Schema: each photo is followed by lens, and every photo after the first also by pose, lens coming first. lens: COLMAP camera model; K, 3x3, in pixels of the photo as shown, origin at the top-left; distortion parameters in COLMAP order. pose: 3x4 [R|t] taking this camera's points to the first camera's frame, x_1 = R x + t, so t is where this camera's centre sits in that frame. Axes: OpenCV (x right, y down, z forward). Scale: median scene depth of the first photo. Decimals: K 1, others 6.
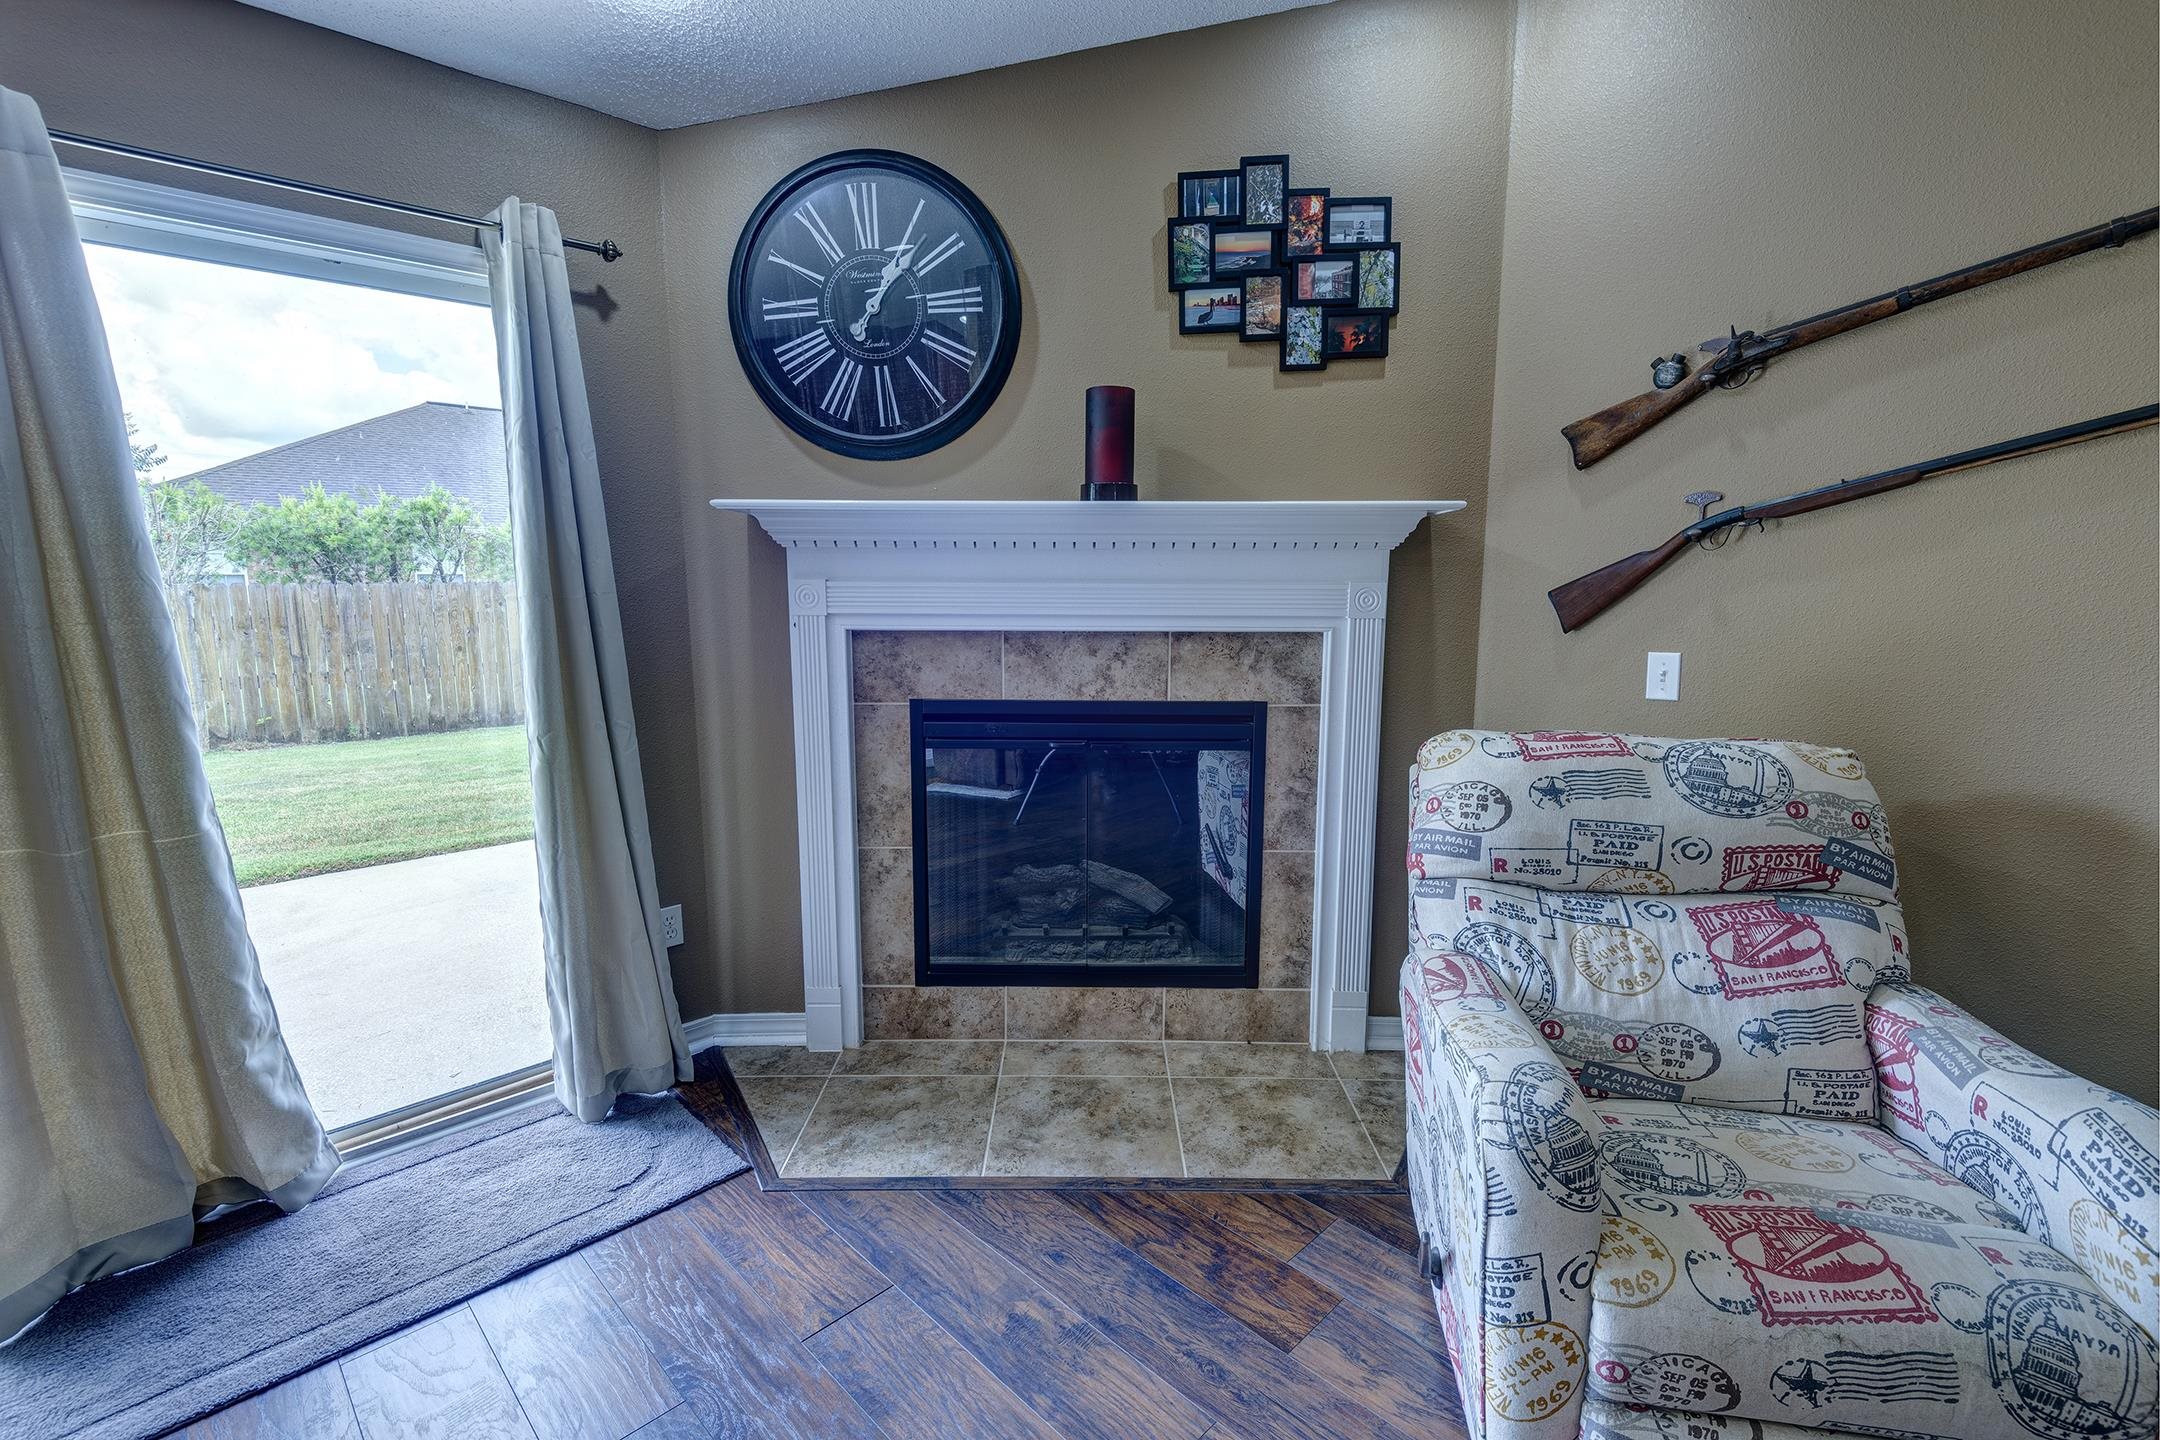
lens RADIAL K [[980.9, 0, 1077.3], [0, 980.9, 724.9], [0, 0, 1]] dist [0.023503, -0.003108]
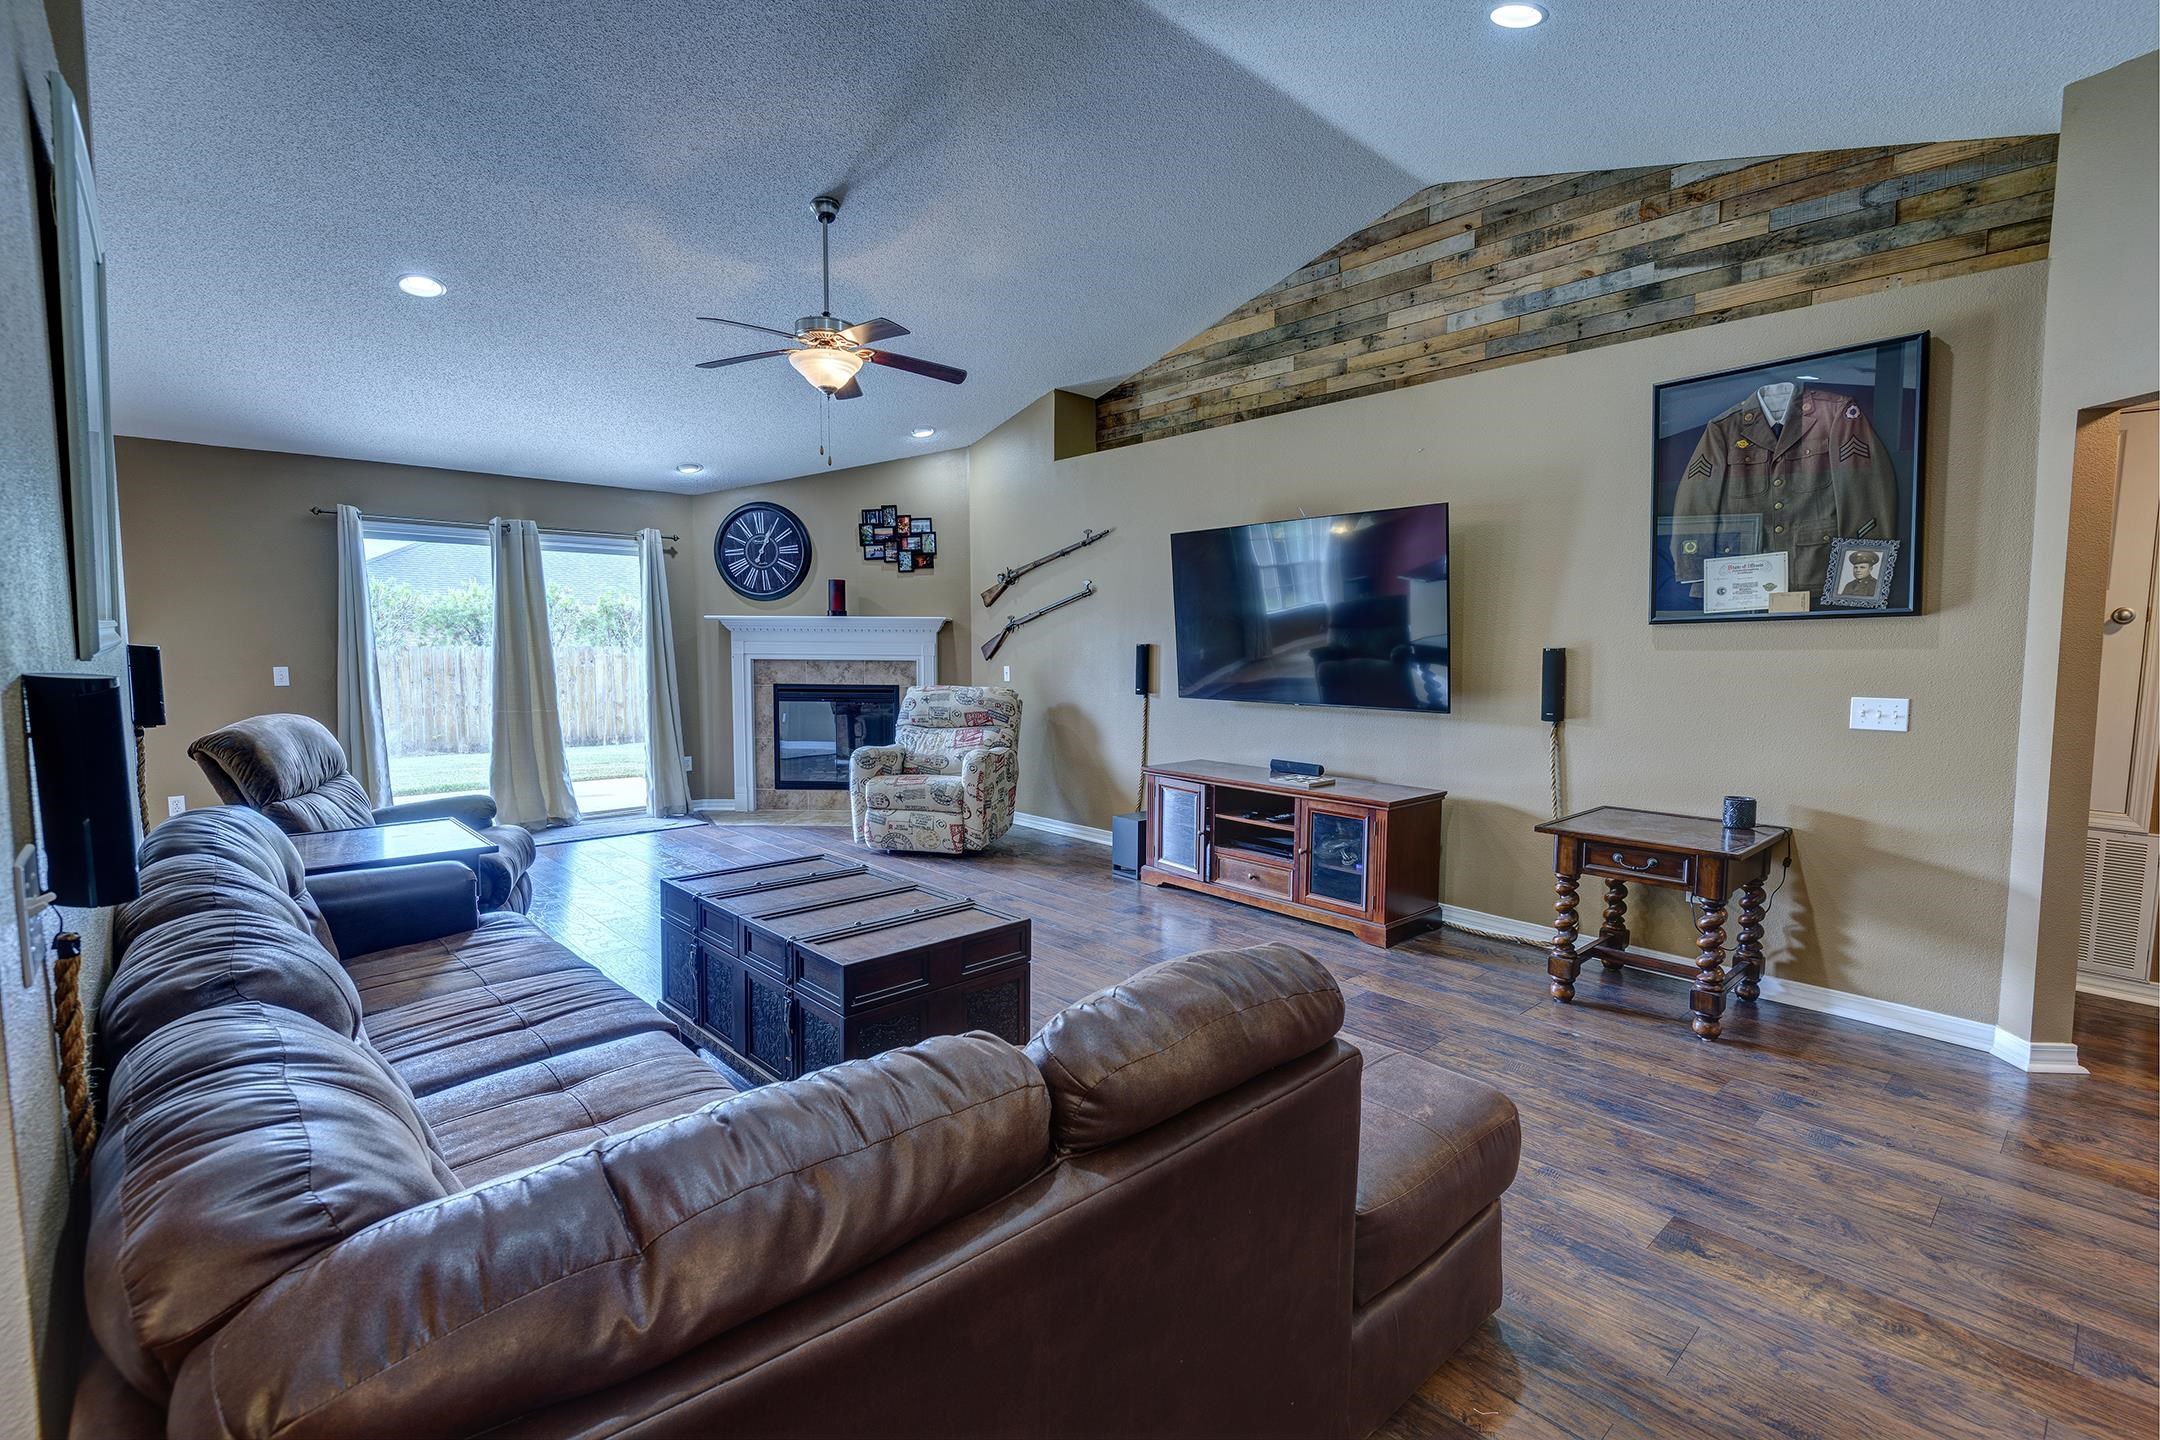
lens RADIAL K [[980.9, 0, 1085.1], [0, 980.9, 722.0], [0, 0, 1]] dist [0.023503, -0.003108]
pose [[0.999462, 0.005830, -0.032266, 0.874669], [-0.008135, 0.997389, -0.071761, 0.298830], [0.031763, 0.071985, 0.996900, -1.911537]]
